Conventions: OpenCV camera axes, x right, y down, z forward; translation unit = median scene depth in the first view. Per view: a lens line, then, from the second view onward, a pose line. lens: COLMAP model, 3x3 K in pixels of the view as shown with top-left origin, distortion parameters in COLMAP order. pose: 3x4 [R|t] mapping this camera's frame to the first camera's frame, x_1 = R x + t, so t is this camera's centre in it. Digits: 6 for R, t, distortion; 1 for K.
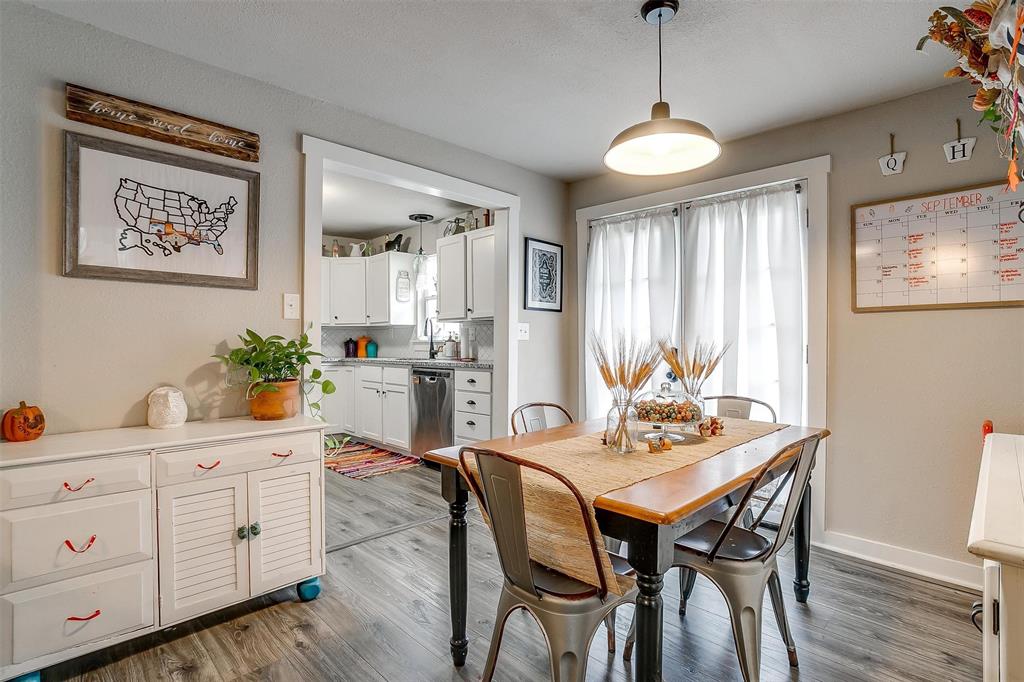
lens RADIAL K [[507.4, 0, 505.8], [0, 507.4, 344.6], [0, 0, 1]] dist [-0.057019, 0.030673]
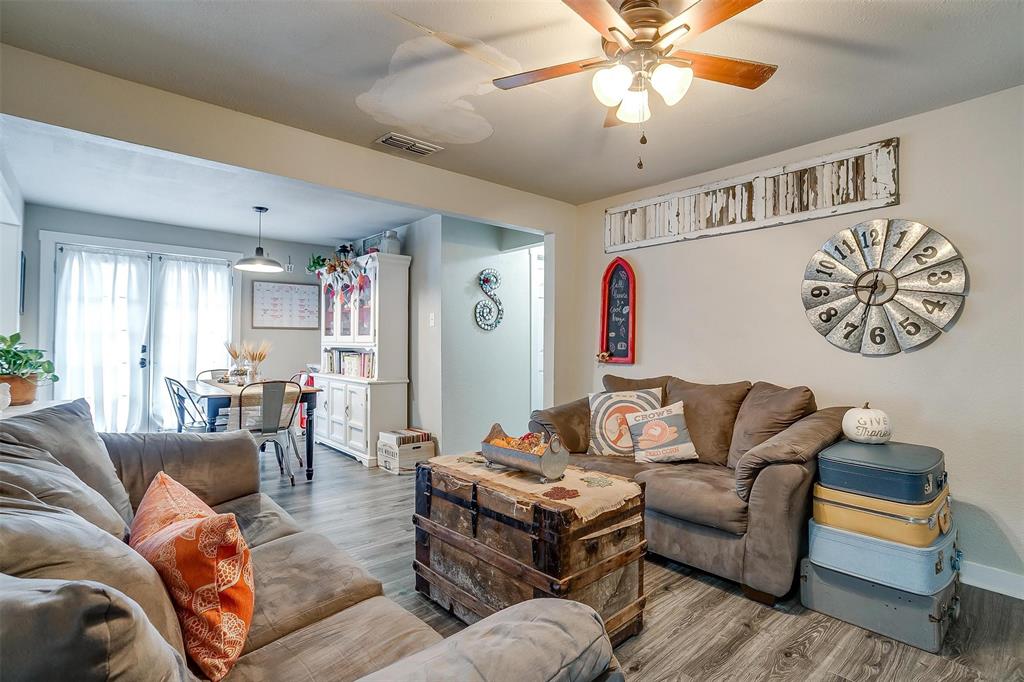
lens RADIAL K [[507.4, 0, 516.0], [0, 507.4, 338.0], [0, 0, 1]] dist [-0.057019, 0.030673]
pose [[0.063585, 0.010665, 0.997919, -0.923201], [-0.003100, 0.999940, -0.010489, -0.003438], [-0.997972, -0.002426, 0.063614, -0.190655]]
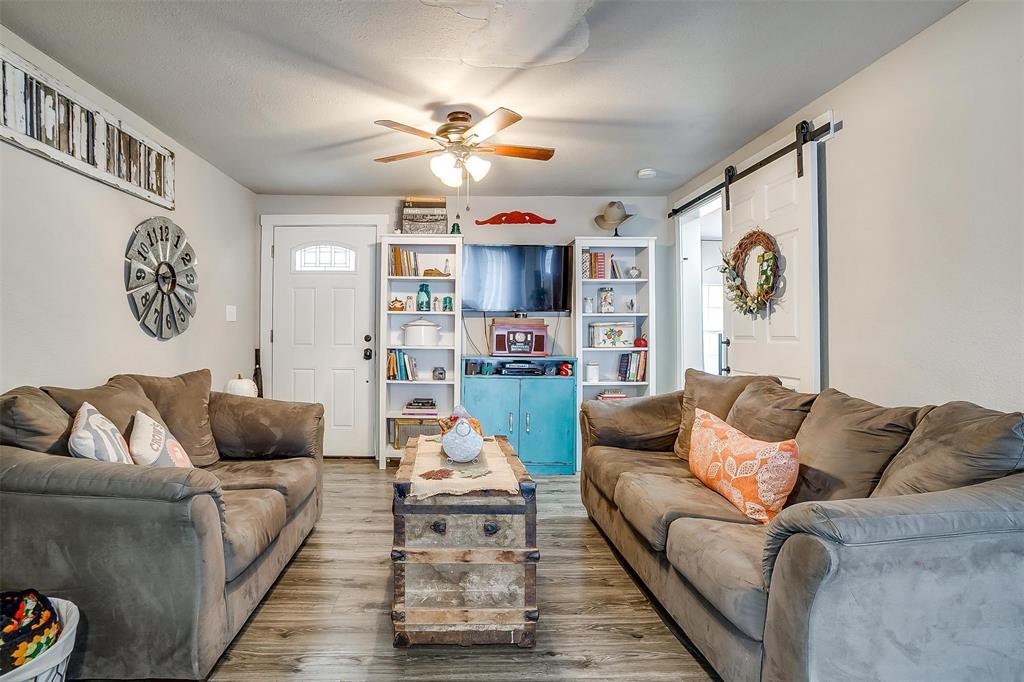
lens RADIAL K [[537.9, 0, 453.8], [0, 537.9, 334.5], [0, 0, 1]] dist [-0.045033, 0.021320]
pose [[-0.698885, 0.001223, -0.715233, 0.029027], [-0.003981, 0.999976, 0.005600, -0.001635], [0.715223, 0.006761, -0.698863, 0.234360]]
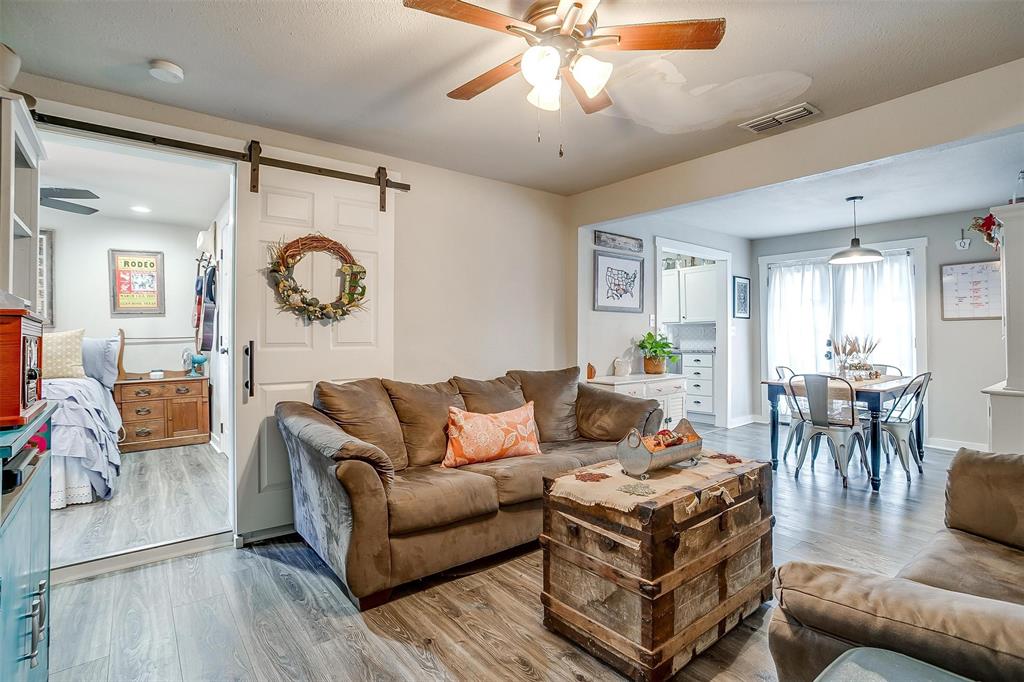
lens RADIAL K [[507.4, 0, 506.3], [0, 507.4, 331.0], [0, 0, 1]] dist [-0.057019, 0.030673]
pose [[0.994433, -0.006817, -0.105153, -0.494366], [0.004959, 0.999827, -0.017921, 0.000509], [0.105257, 0.017299, 0.994295, -0.686879]]
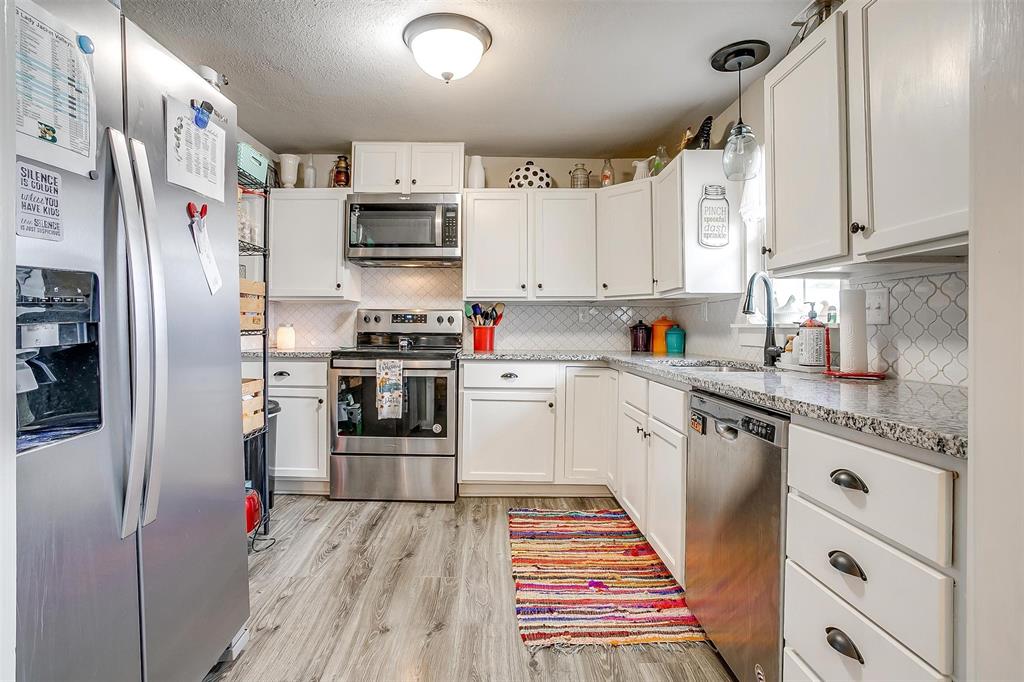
lens RADIAL K [[507.4, 0, 472.9], [0, 507.4, 314.6], [0, 0, 1]] dist [-0.057019, 0.030673]
pose [[0.696082, -0.011637, -0.717868, -0.018420], [-0.010644, 0.999592, -0.026524, -0.003016], [0.717883, 0.026104, 0.695674, 0.654701]]
